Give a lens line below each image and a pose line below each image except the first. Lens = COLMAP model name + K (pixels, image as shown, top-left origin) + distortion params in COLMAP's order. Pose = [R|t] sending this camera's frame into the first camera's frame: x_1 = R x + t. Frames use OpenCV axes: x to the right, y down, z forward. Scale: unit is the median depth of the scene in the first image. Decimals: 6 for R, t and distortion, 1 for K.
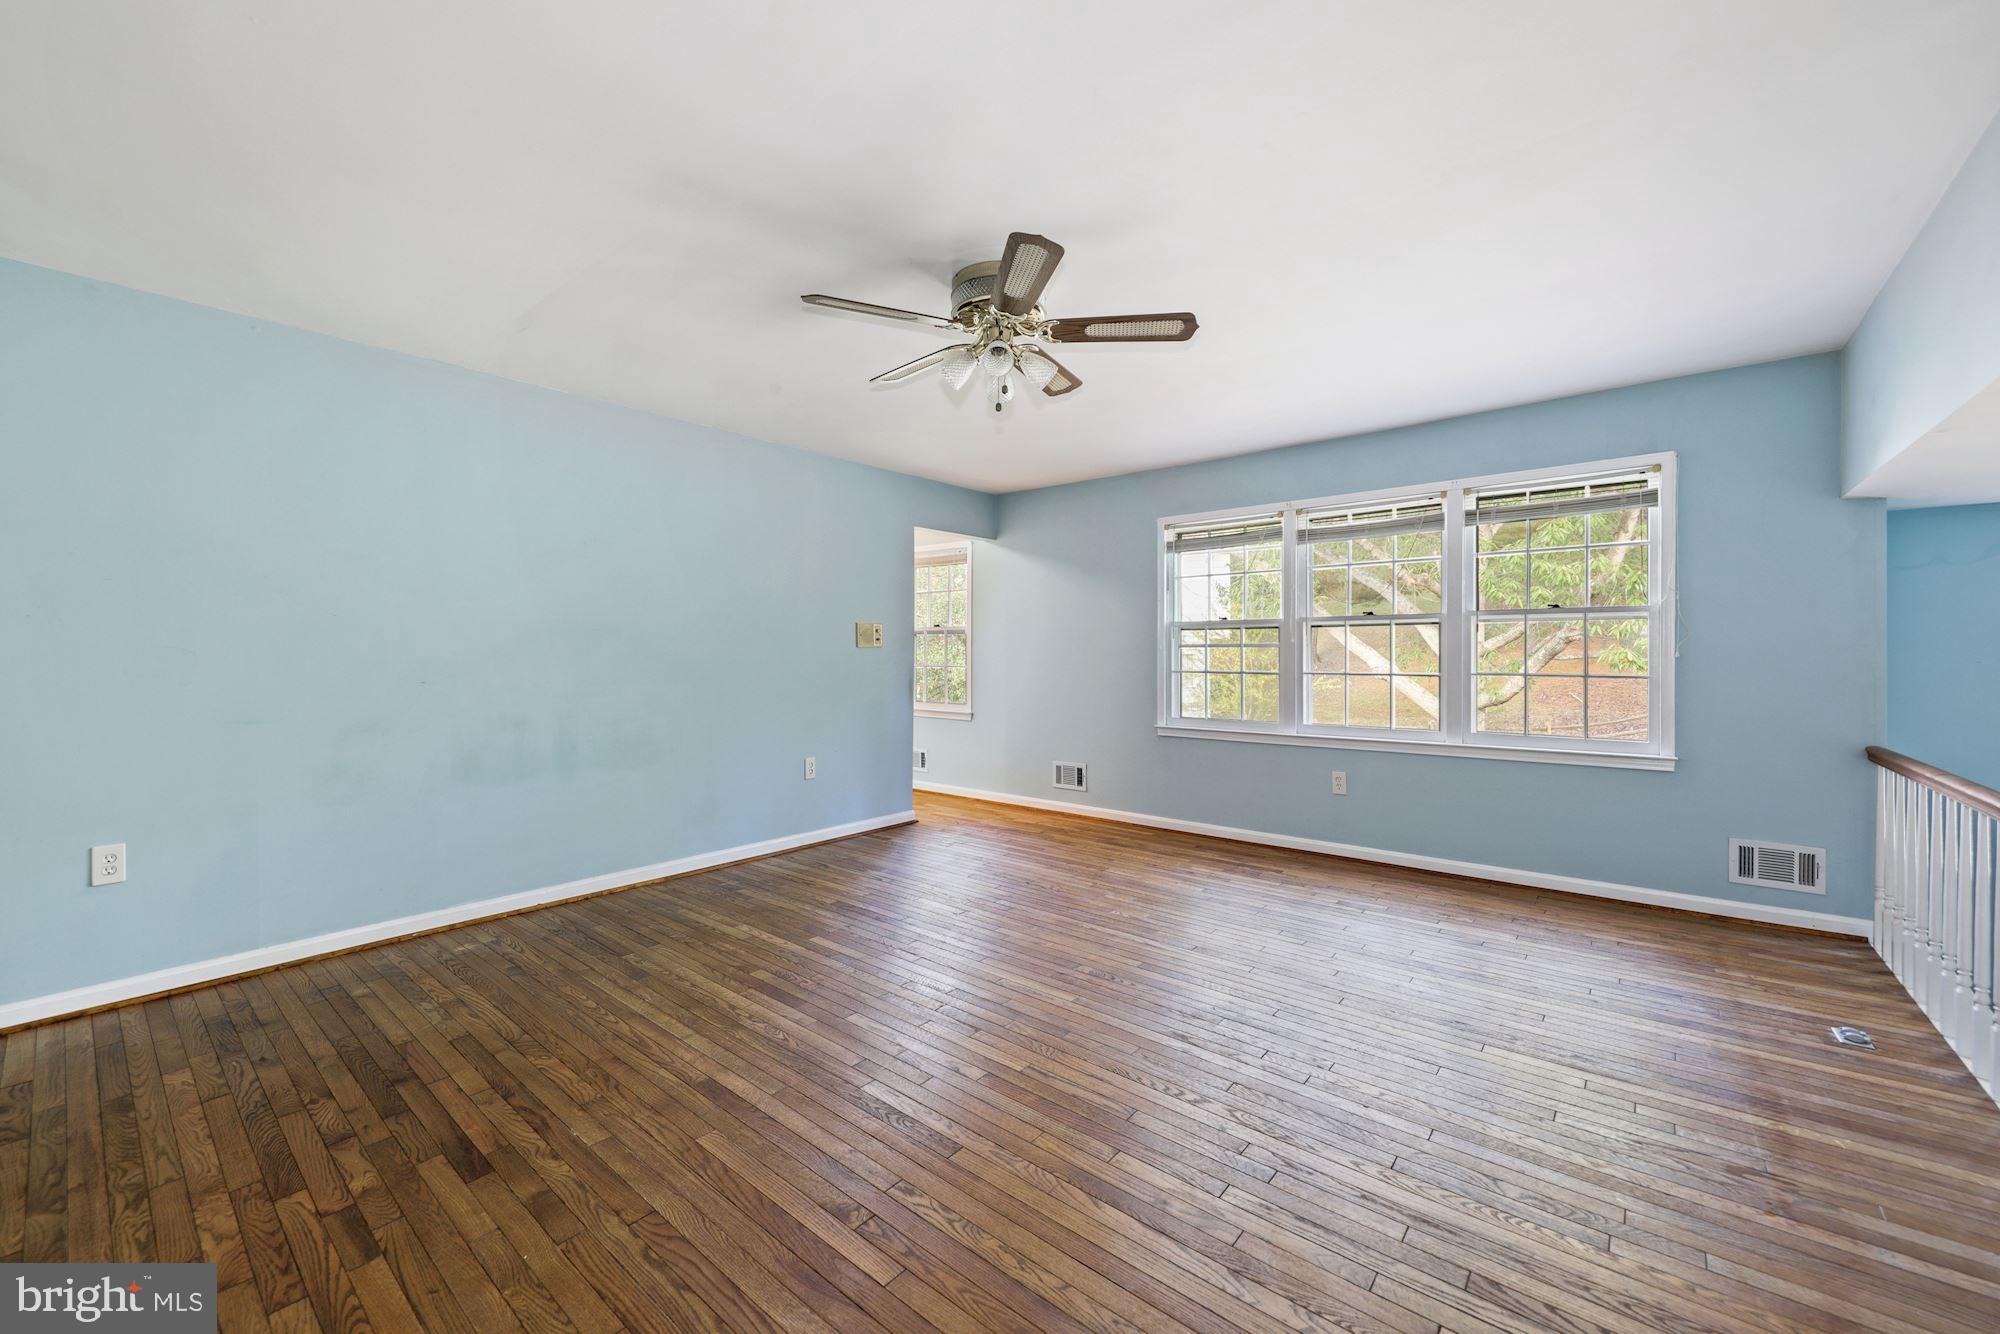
lens RADIAL K [[770.8, 0, 996.6], [0, 770.8, 643.0], [0, 0, 1]] dist [-0.001013, -0.000330]
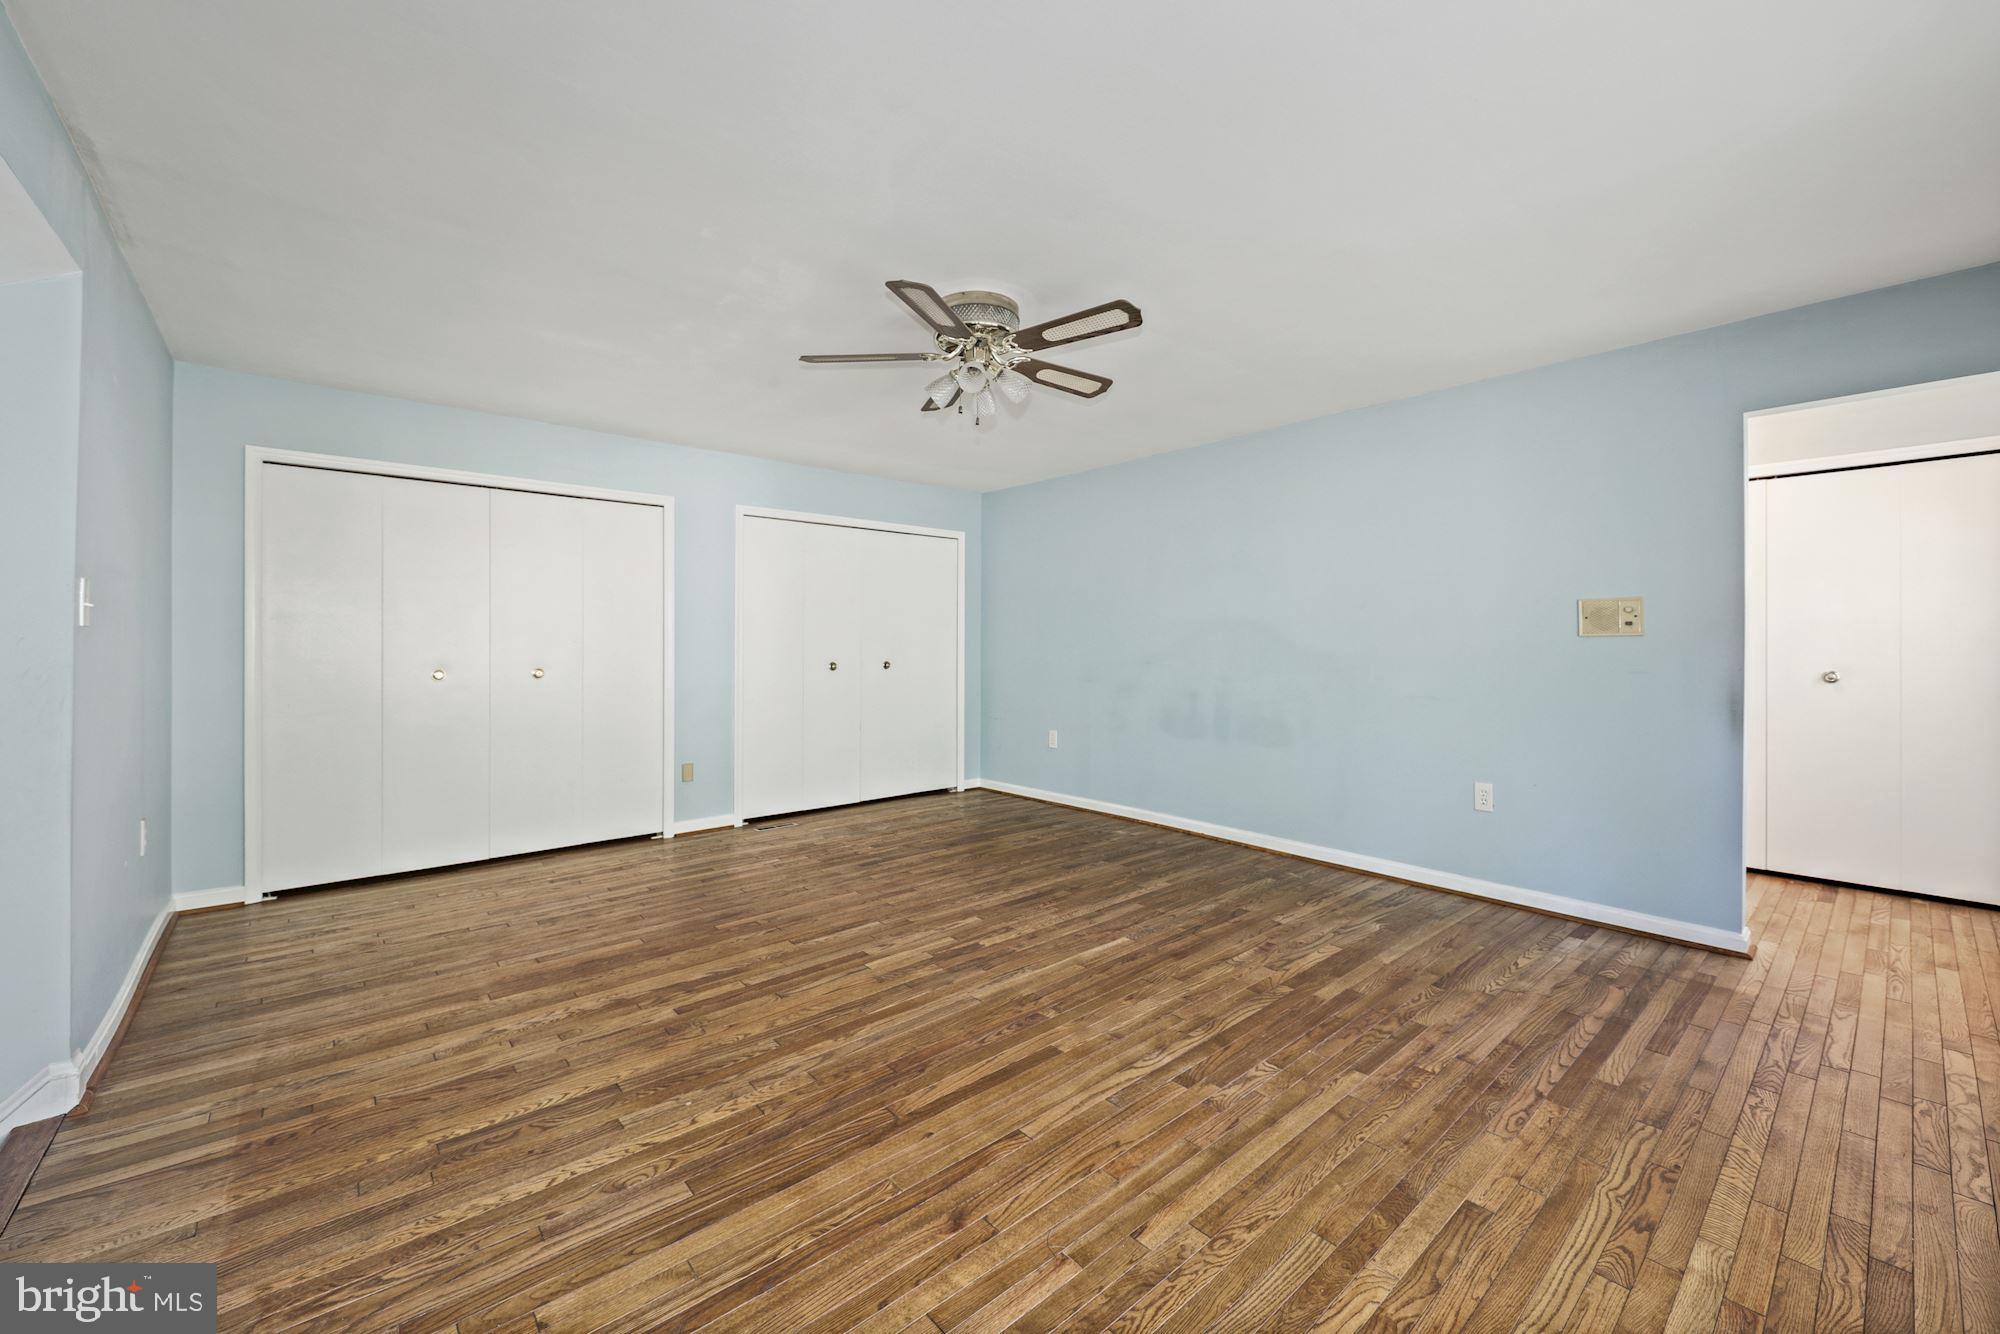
lens RADIAL K [[770.8, 0, 996.6], [0, 770.8, 643.0], [0, 0, 1]] dist [-0.001013, -0.000330]
pose [[-0.145870, 0.006387, -0.989283, 0.760039], [0.012712, 0.999909, 0.004582, 0.001192], [0.989222, -0.011907, -0.145938, 0.833501]]
